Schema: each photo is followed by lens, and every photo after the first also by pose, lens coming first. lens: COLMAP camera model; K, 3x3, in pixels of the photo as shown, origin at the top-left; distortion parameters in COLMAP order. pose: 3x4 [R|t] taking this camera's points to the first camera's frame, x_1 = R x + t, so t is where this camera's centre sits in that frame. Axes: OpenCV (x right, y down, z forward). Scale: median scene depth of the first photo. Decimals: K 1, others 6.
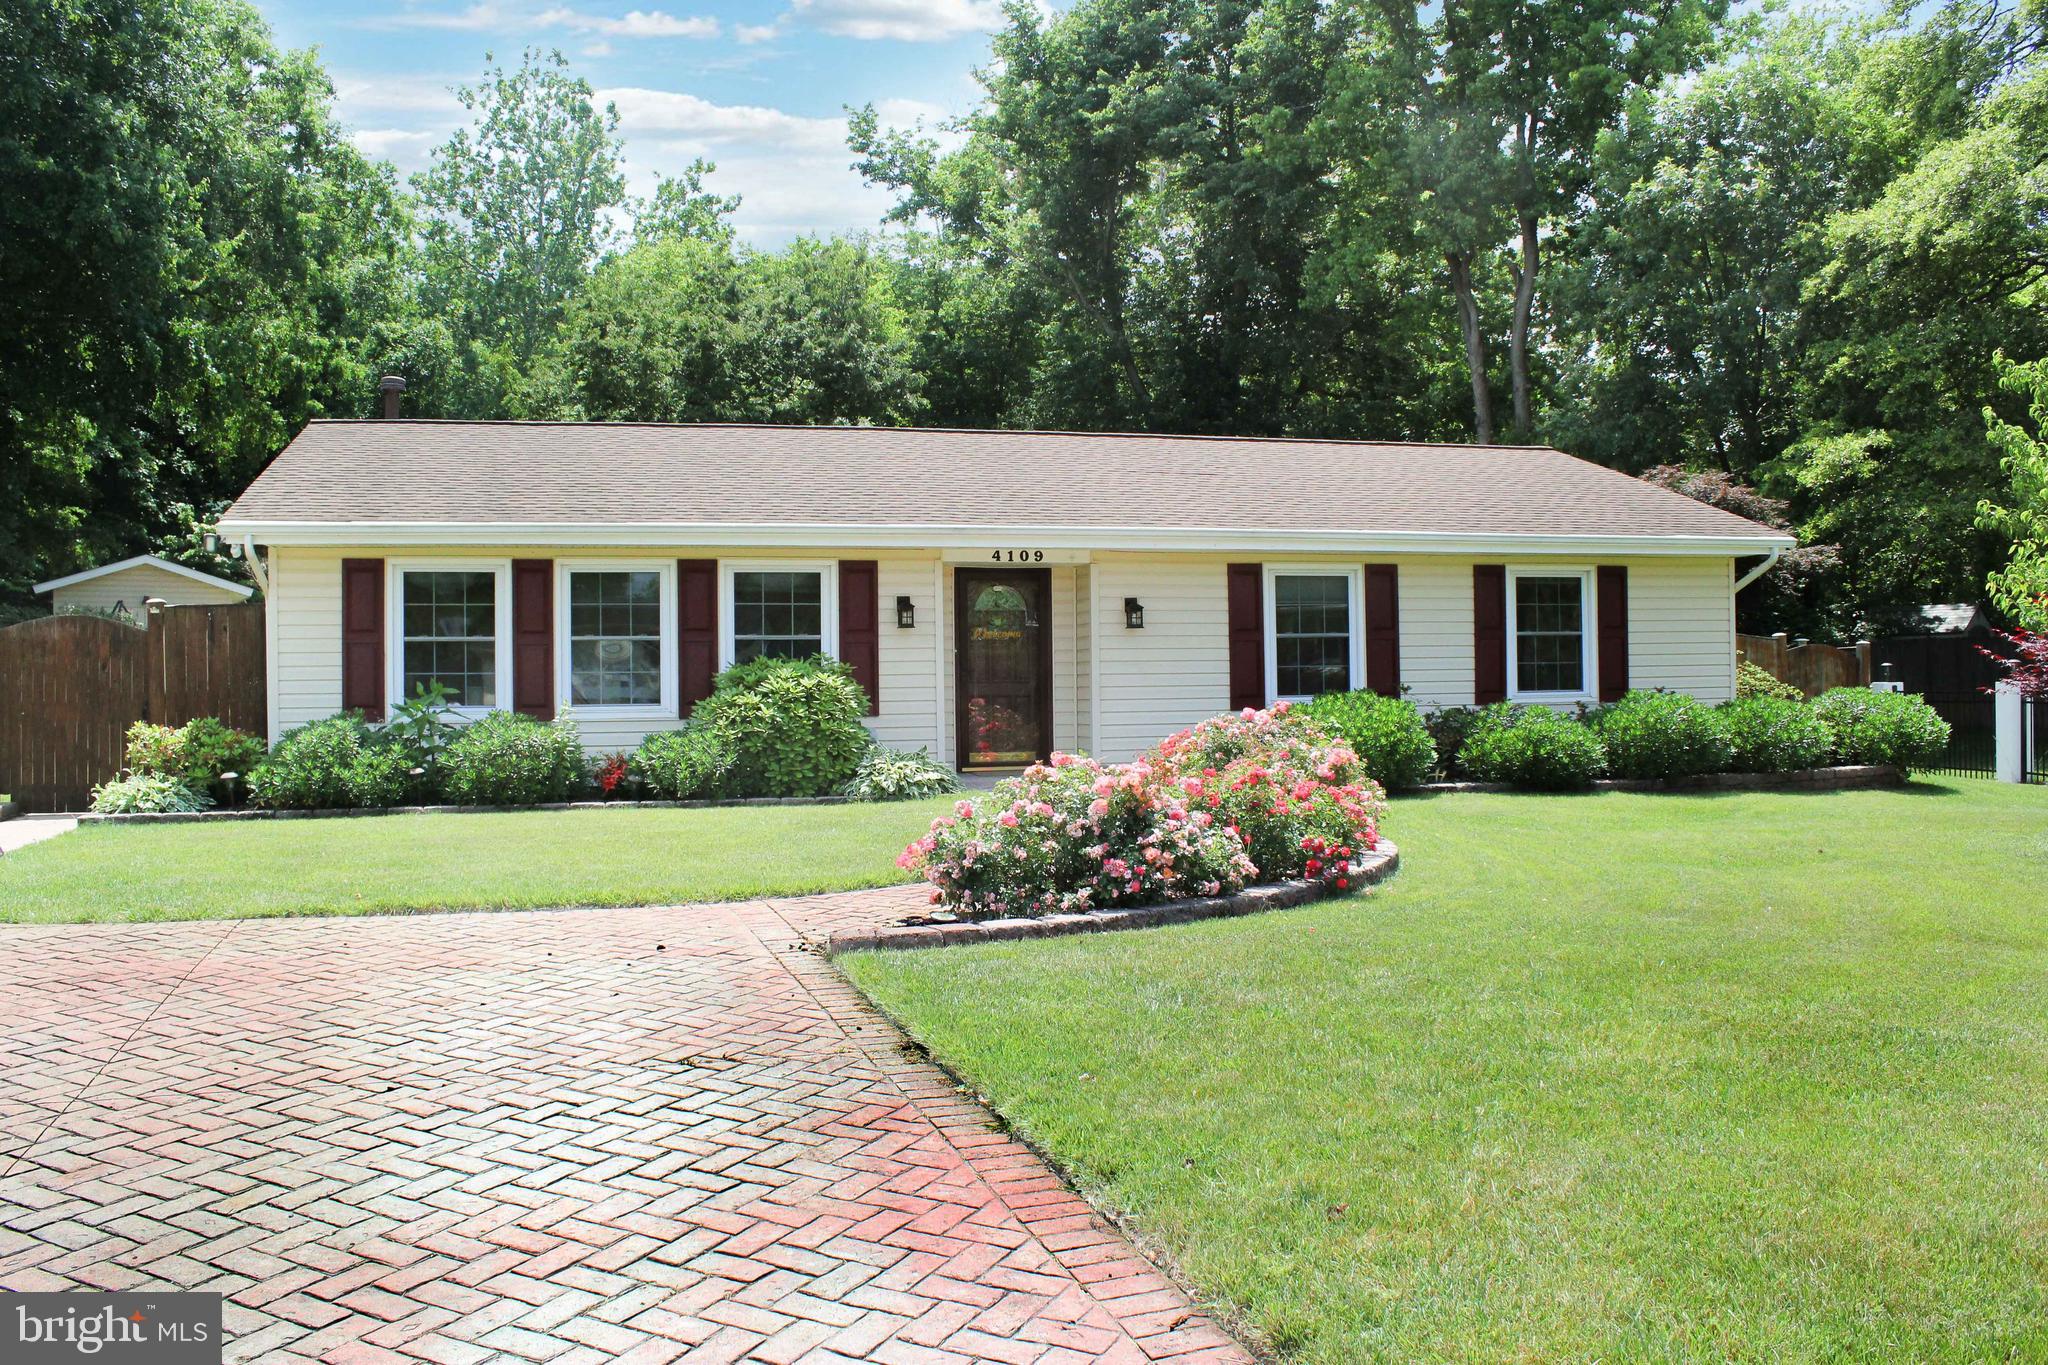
lens RADIAL K [[1710.8, 0, 1024.0], [0, 1710.8, 682.5], [0, 0, 1]] dist [-0.143611, 0.119437]
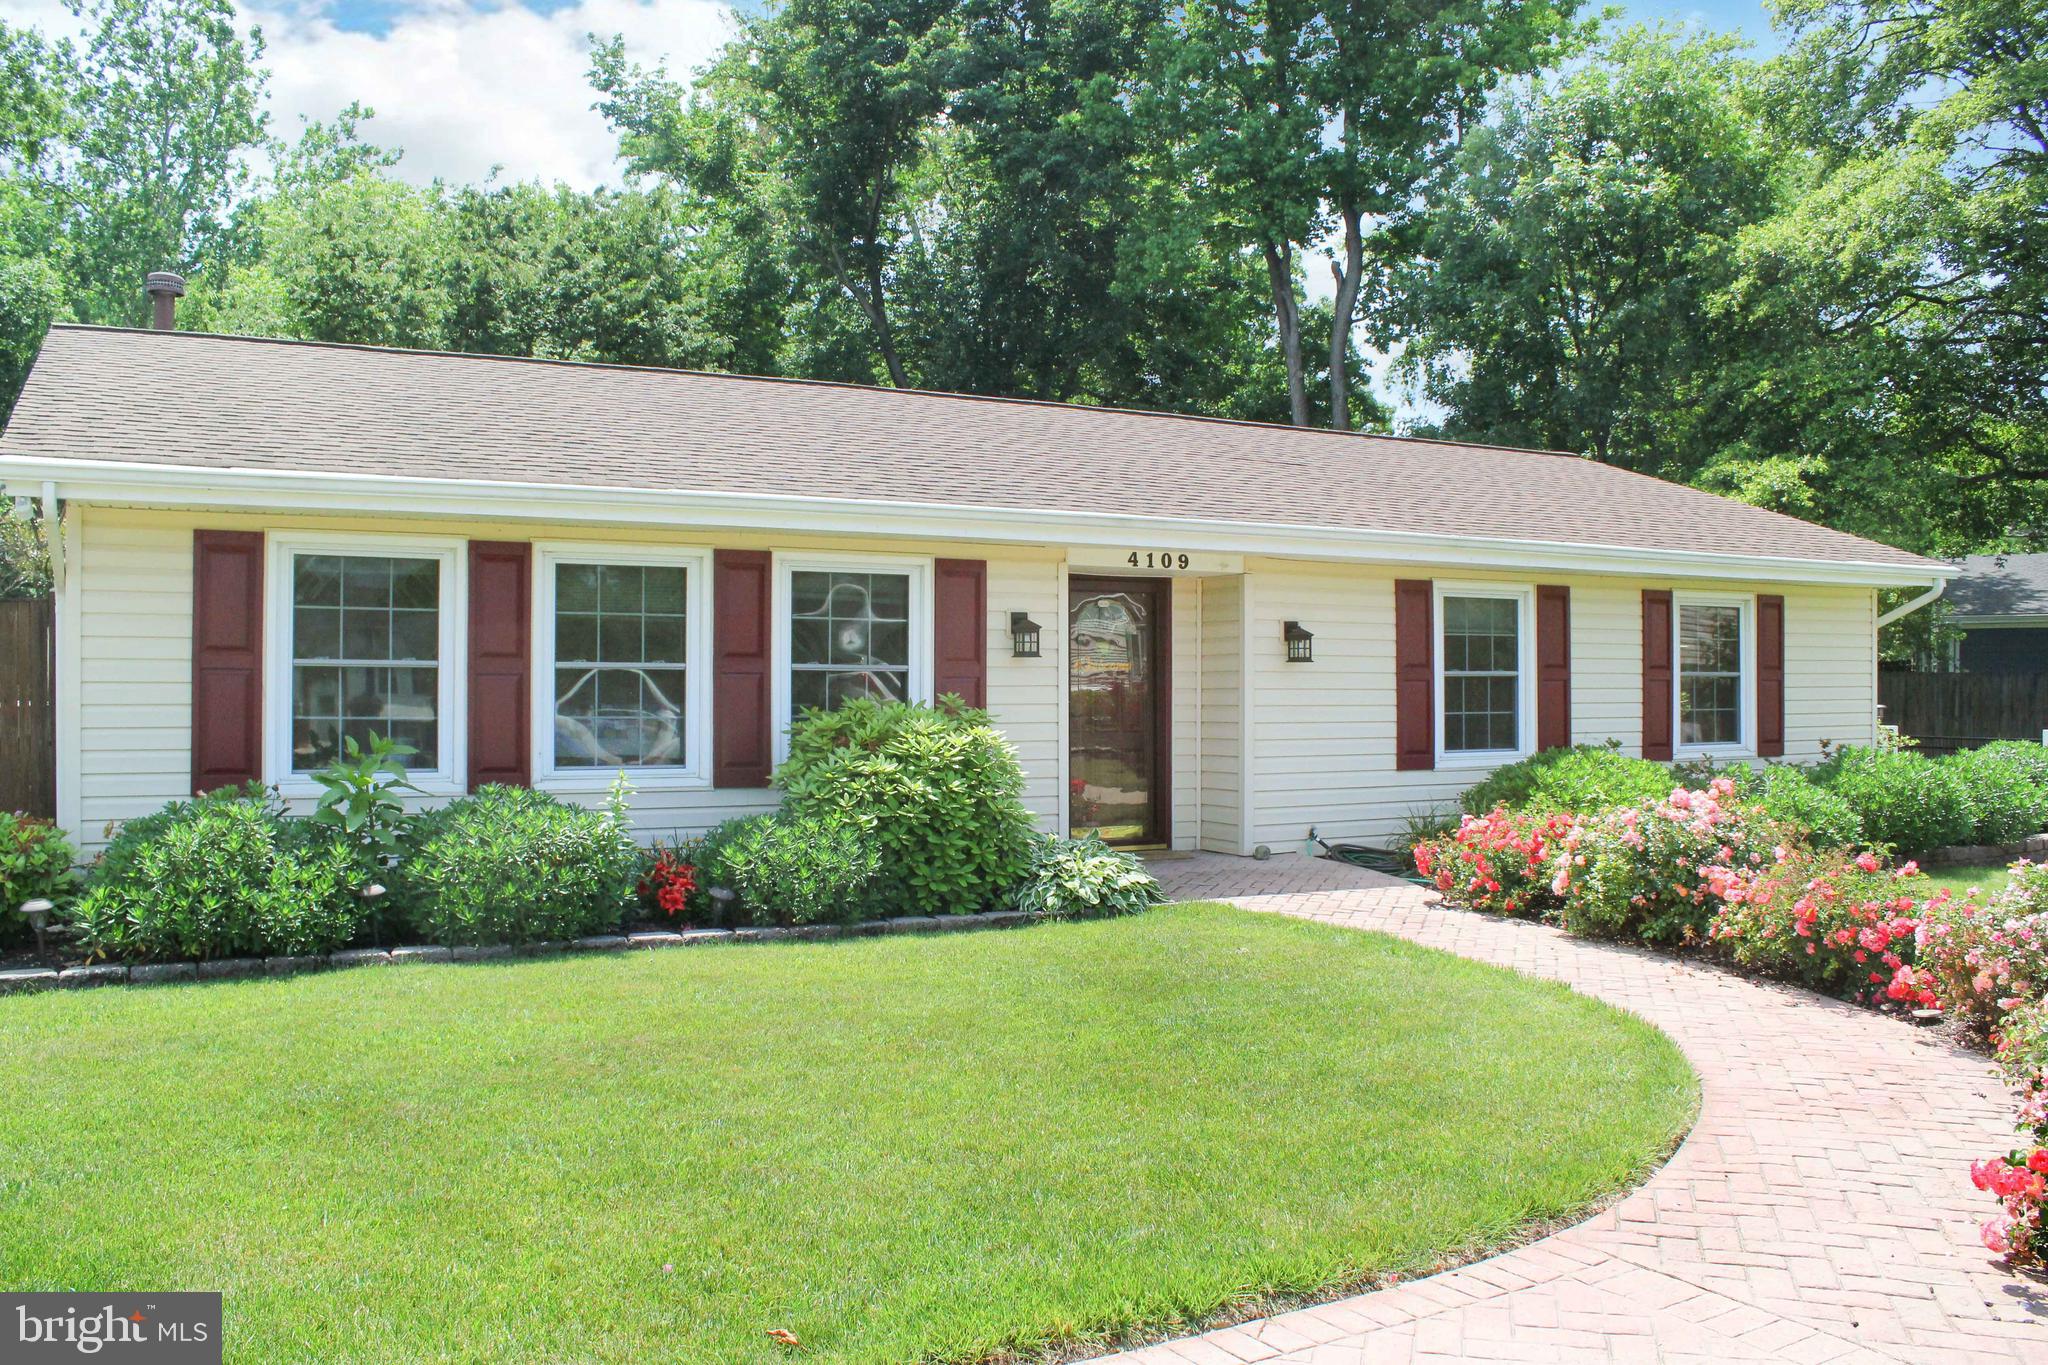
lens RADIAL K [[1710.8, 0, 1024.0], [0, 1710.8, 682.5], [0, 0, 1]] dist [-0.143611, 0.119437]
pose [[0.971491, 0.014322, 0.236644, -0.216677], [-0.012681, 0.999884, -0.008453, -0.014295], [-0.236737, 0.005211, 0.971560, 0.288300]]
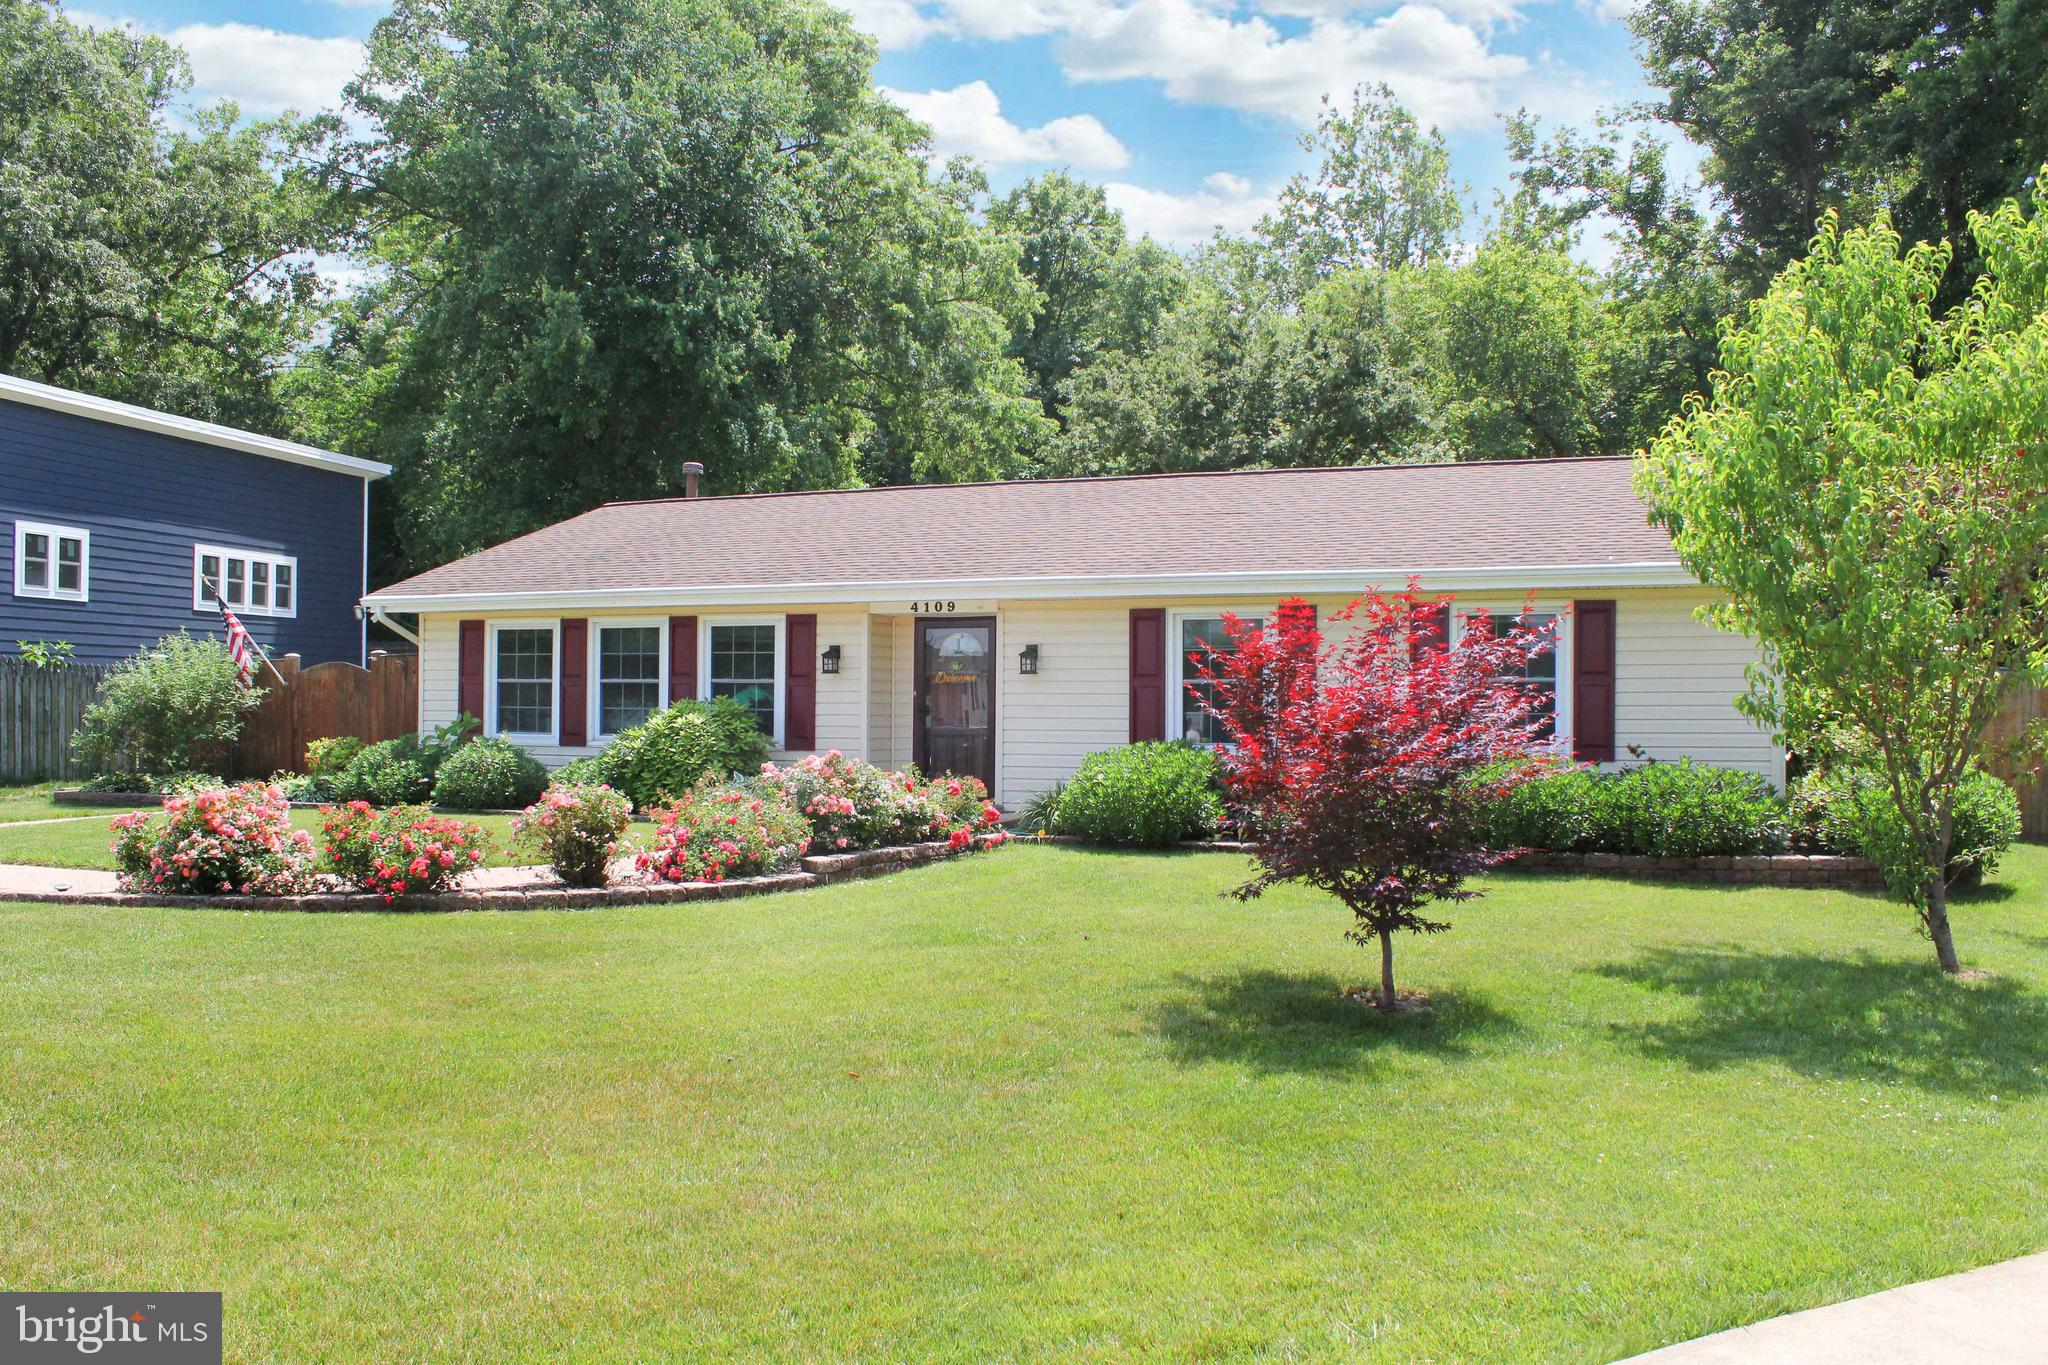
lens RADIAL K [[1738.6, 0, 1024.0], [0, 1738.6, 682.5], [0, 0, 1]] dist [-0.104312, 0.003734]
pose [[0.800127, 0.008704, -0.599767, 0.660190], [-0.014547, 0.999882, -0.004897, -0.020360], [0.599654, 0.012643, 0.800160, 0.144559]]
